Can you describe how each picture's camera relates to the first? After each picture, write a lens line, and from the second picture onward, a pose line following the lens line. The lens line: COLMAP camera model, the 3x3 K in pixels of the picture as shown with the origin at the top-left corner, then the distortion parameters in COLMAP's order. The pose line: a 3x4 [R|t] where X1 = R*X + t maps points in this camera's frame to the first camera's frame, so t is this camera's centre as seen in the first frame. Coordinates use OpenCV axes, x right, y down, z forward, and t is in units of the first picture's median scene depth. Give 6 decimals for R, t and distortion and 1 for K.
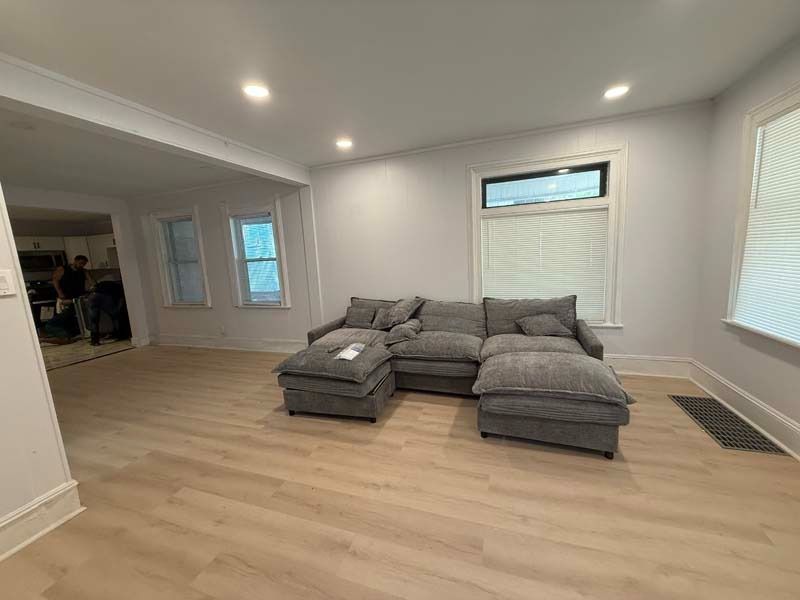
lens RADIAL K [[317.7, 0, 400.0], [0, 317.7, 300.0], [0, 0, 1]] dist [-0.001280, 0.000005]
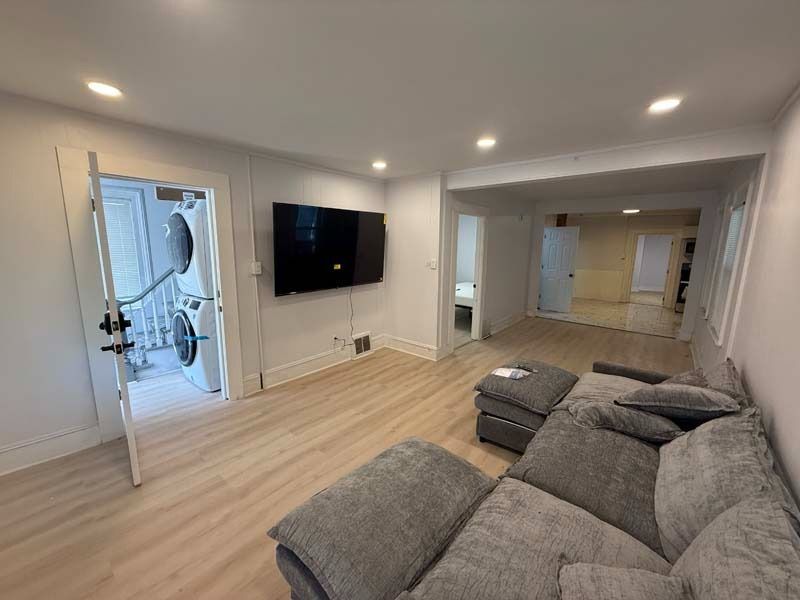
lens RADIAL K [[317.7, 0, 400.0], [0, 317.7, 300.0], [0, 0, 1]] dist [-0.001280, 0.000005]
pose [[-0.354343, 0.212553, -0.910638, 1.163206], [-0.129789, 0.953220, 0.272995, -0.392866], [0.926065, 0.214925, -0.310180, 1.371363]]
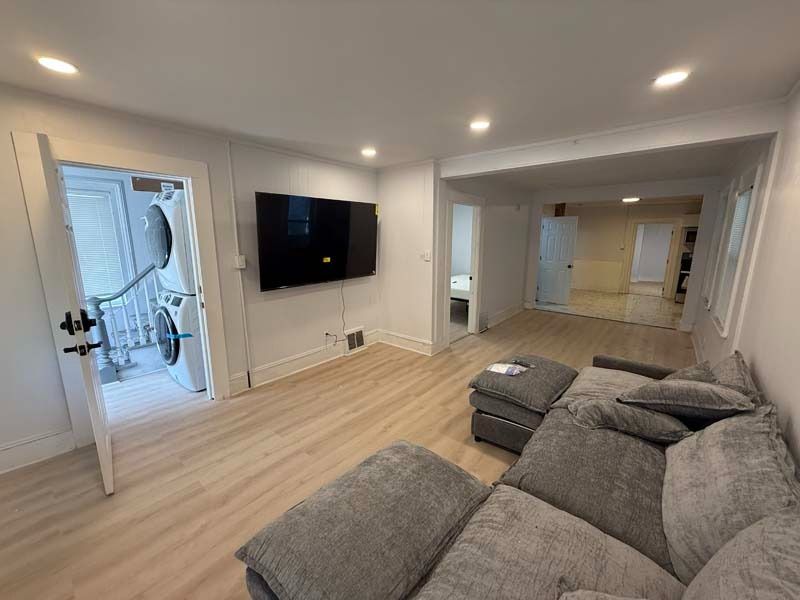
lens RADIAL K [[317.7, 0, 400.0], [0, 317.7, 300.0], [0, 0, 1]] dist [-0.001280, 0.000005]
pose [[-0.347914, 0.235010, -0.907594, 1.079020], [-0.119360, 0.949092, 0.291511, -0.375914], [0.929898, 0.209751, -0.302151, 1.383304]]
